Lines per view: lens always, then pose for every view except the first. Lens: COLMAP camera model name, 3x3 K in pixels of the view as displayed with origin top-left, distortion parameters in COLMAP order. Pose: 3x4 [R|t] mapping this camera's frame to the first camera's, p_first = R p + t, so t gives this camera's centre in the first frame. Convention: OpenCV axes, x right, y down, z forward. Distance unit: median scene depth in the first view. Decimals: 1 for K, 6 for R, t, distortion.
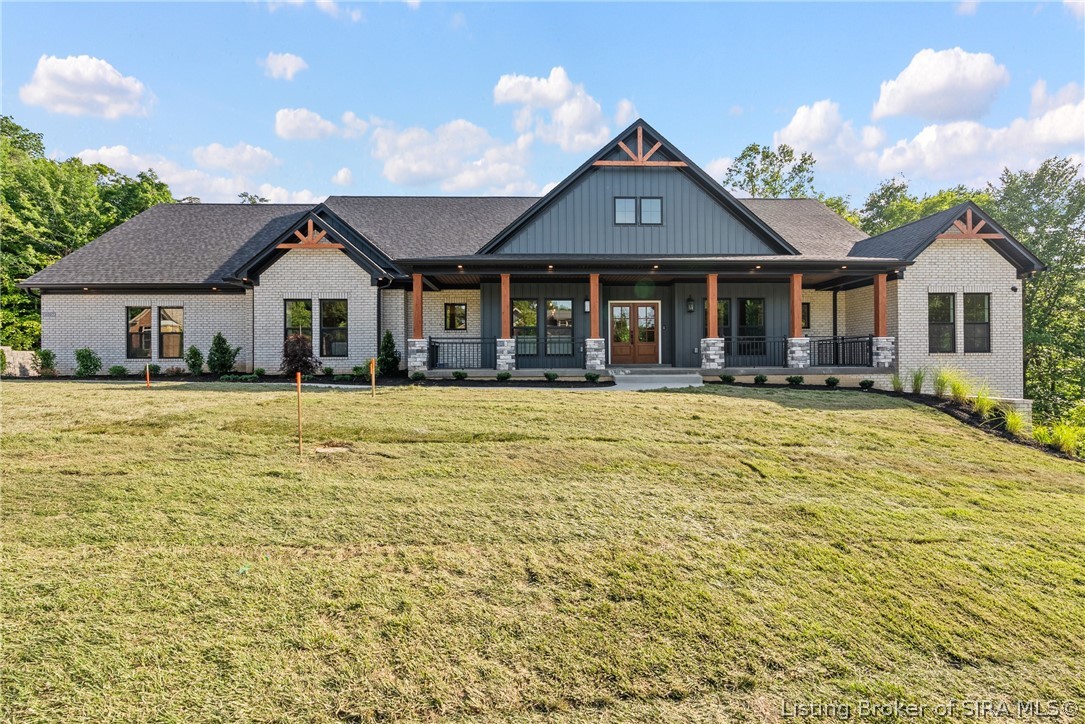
lens RADIAL K [[495.6, 0, 543.9], [0, 495.6, 362.6], [0, 0, 1]] dist [-0.001077, -0.000123]
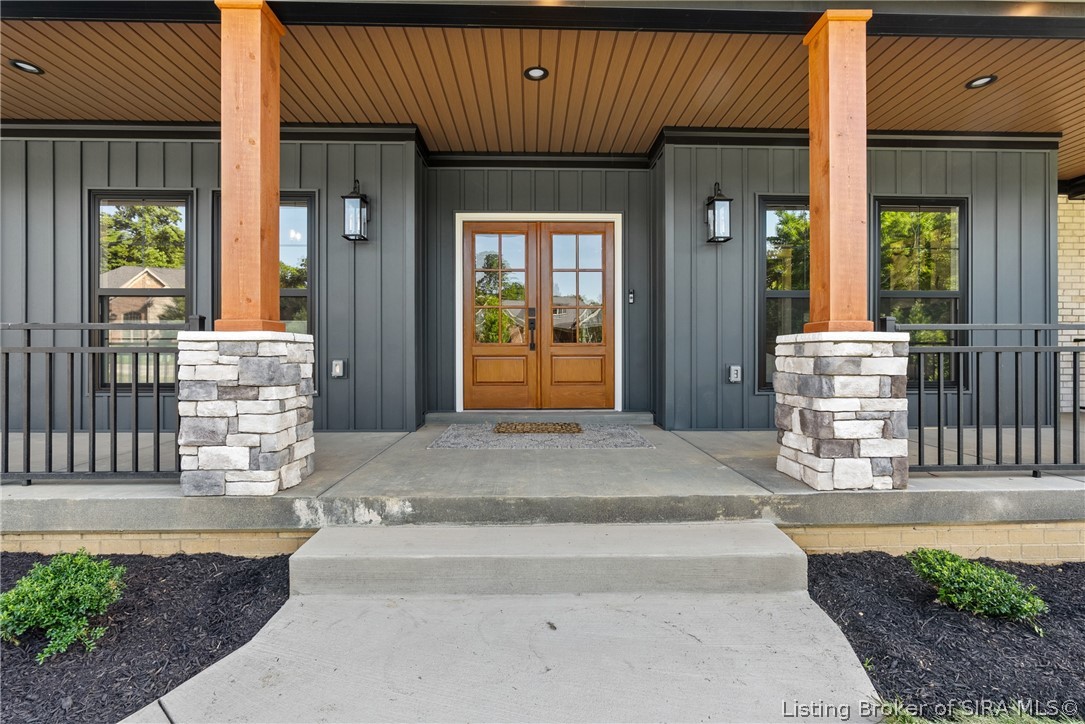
lens RADIAL K [[495.6, 0, 541.9], [0, 495.6, 358.3], [0, 0, 1]] dist [-0.001077, -0.000123]
pose [[0.999969, 0.006441, -0.004638, 0.193134], [-0.006433, 0.999978, 0.001775, -0.033634], [0.004649, -0.001745, 0.999988, 0.701846]]
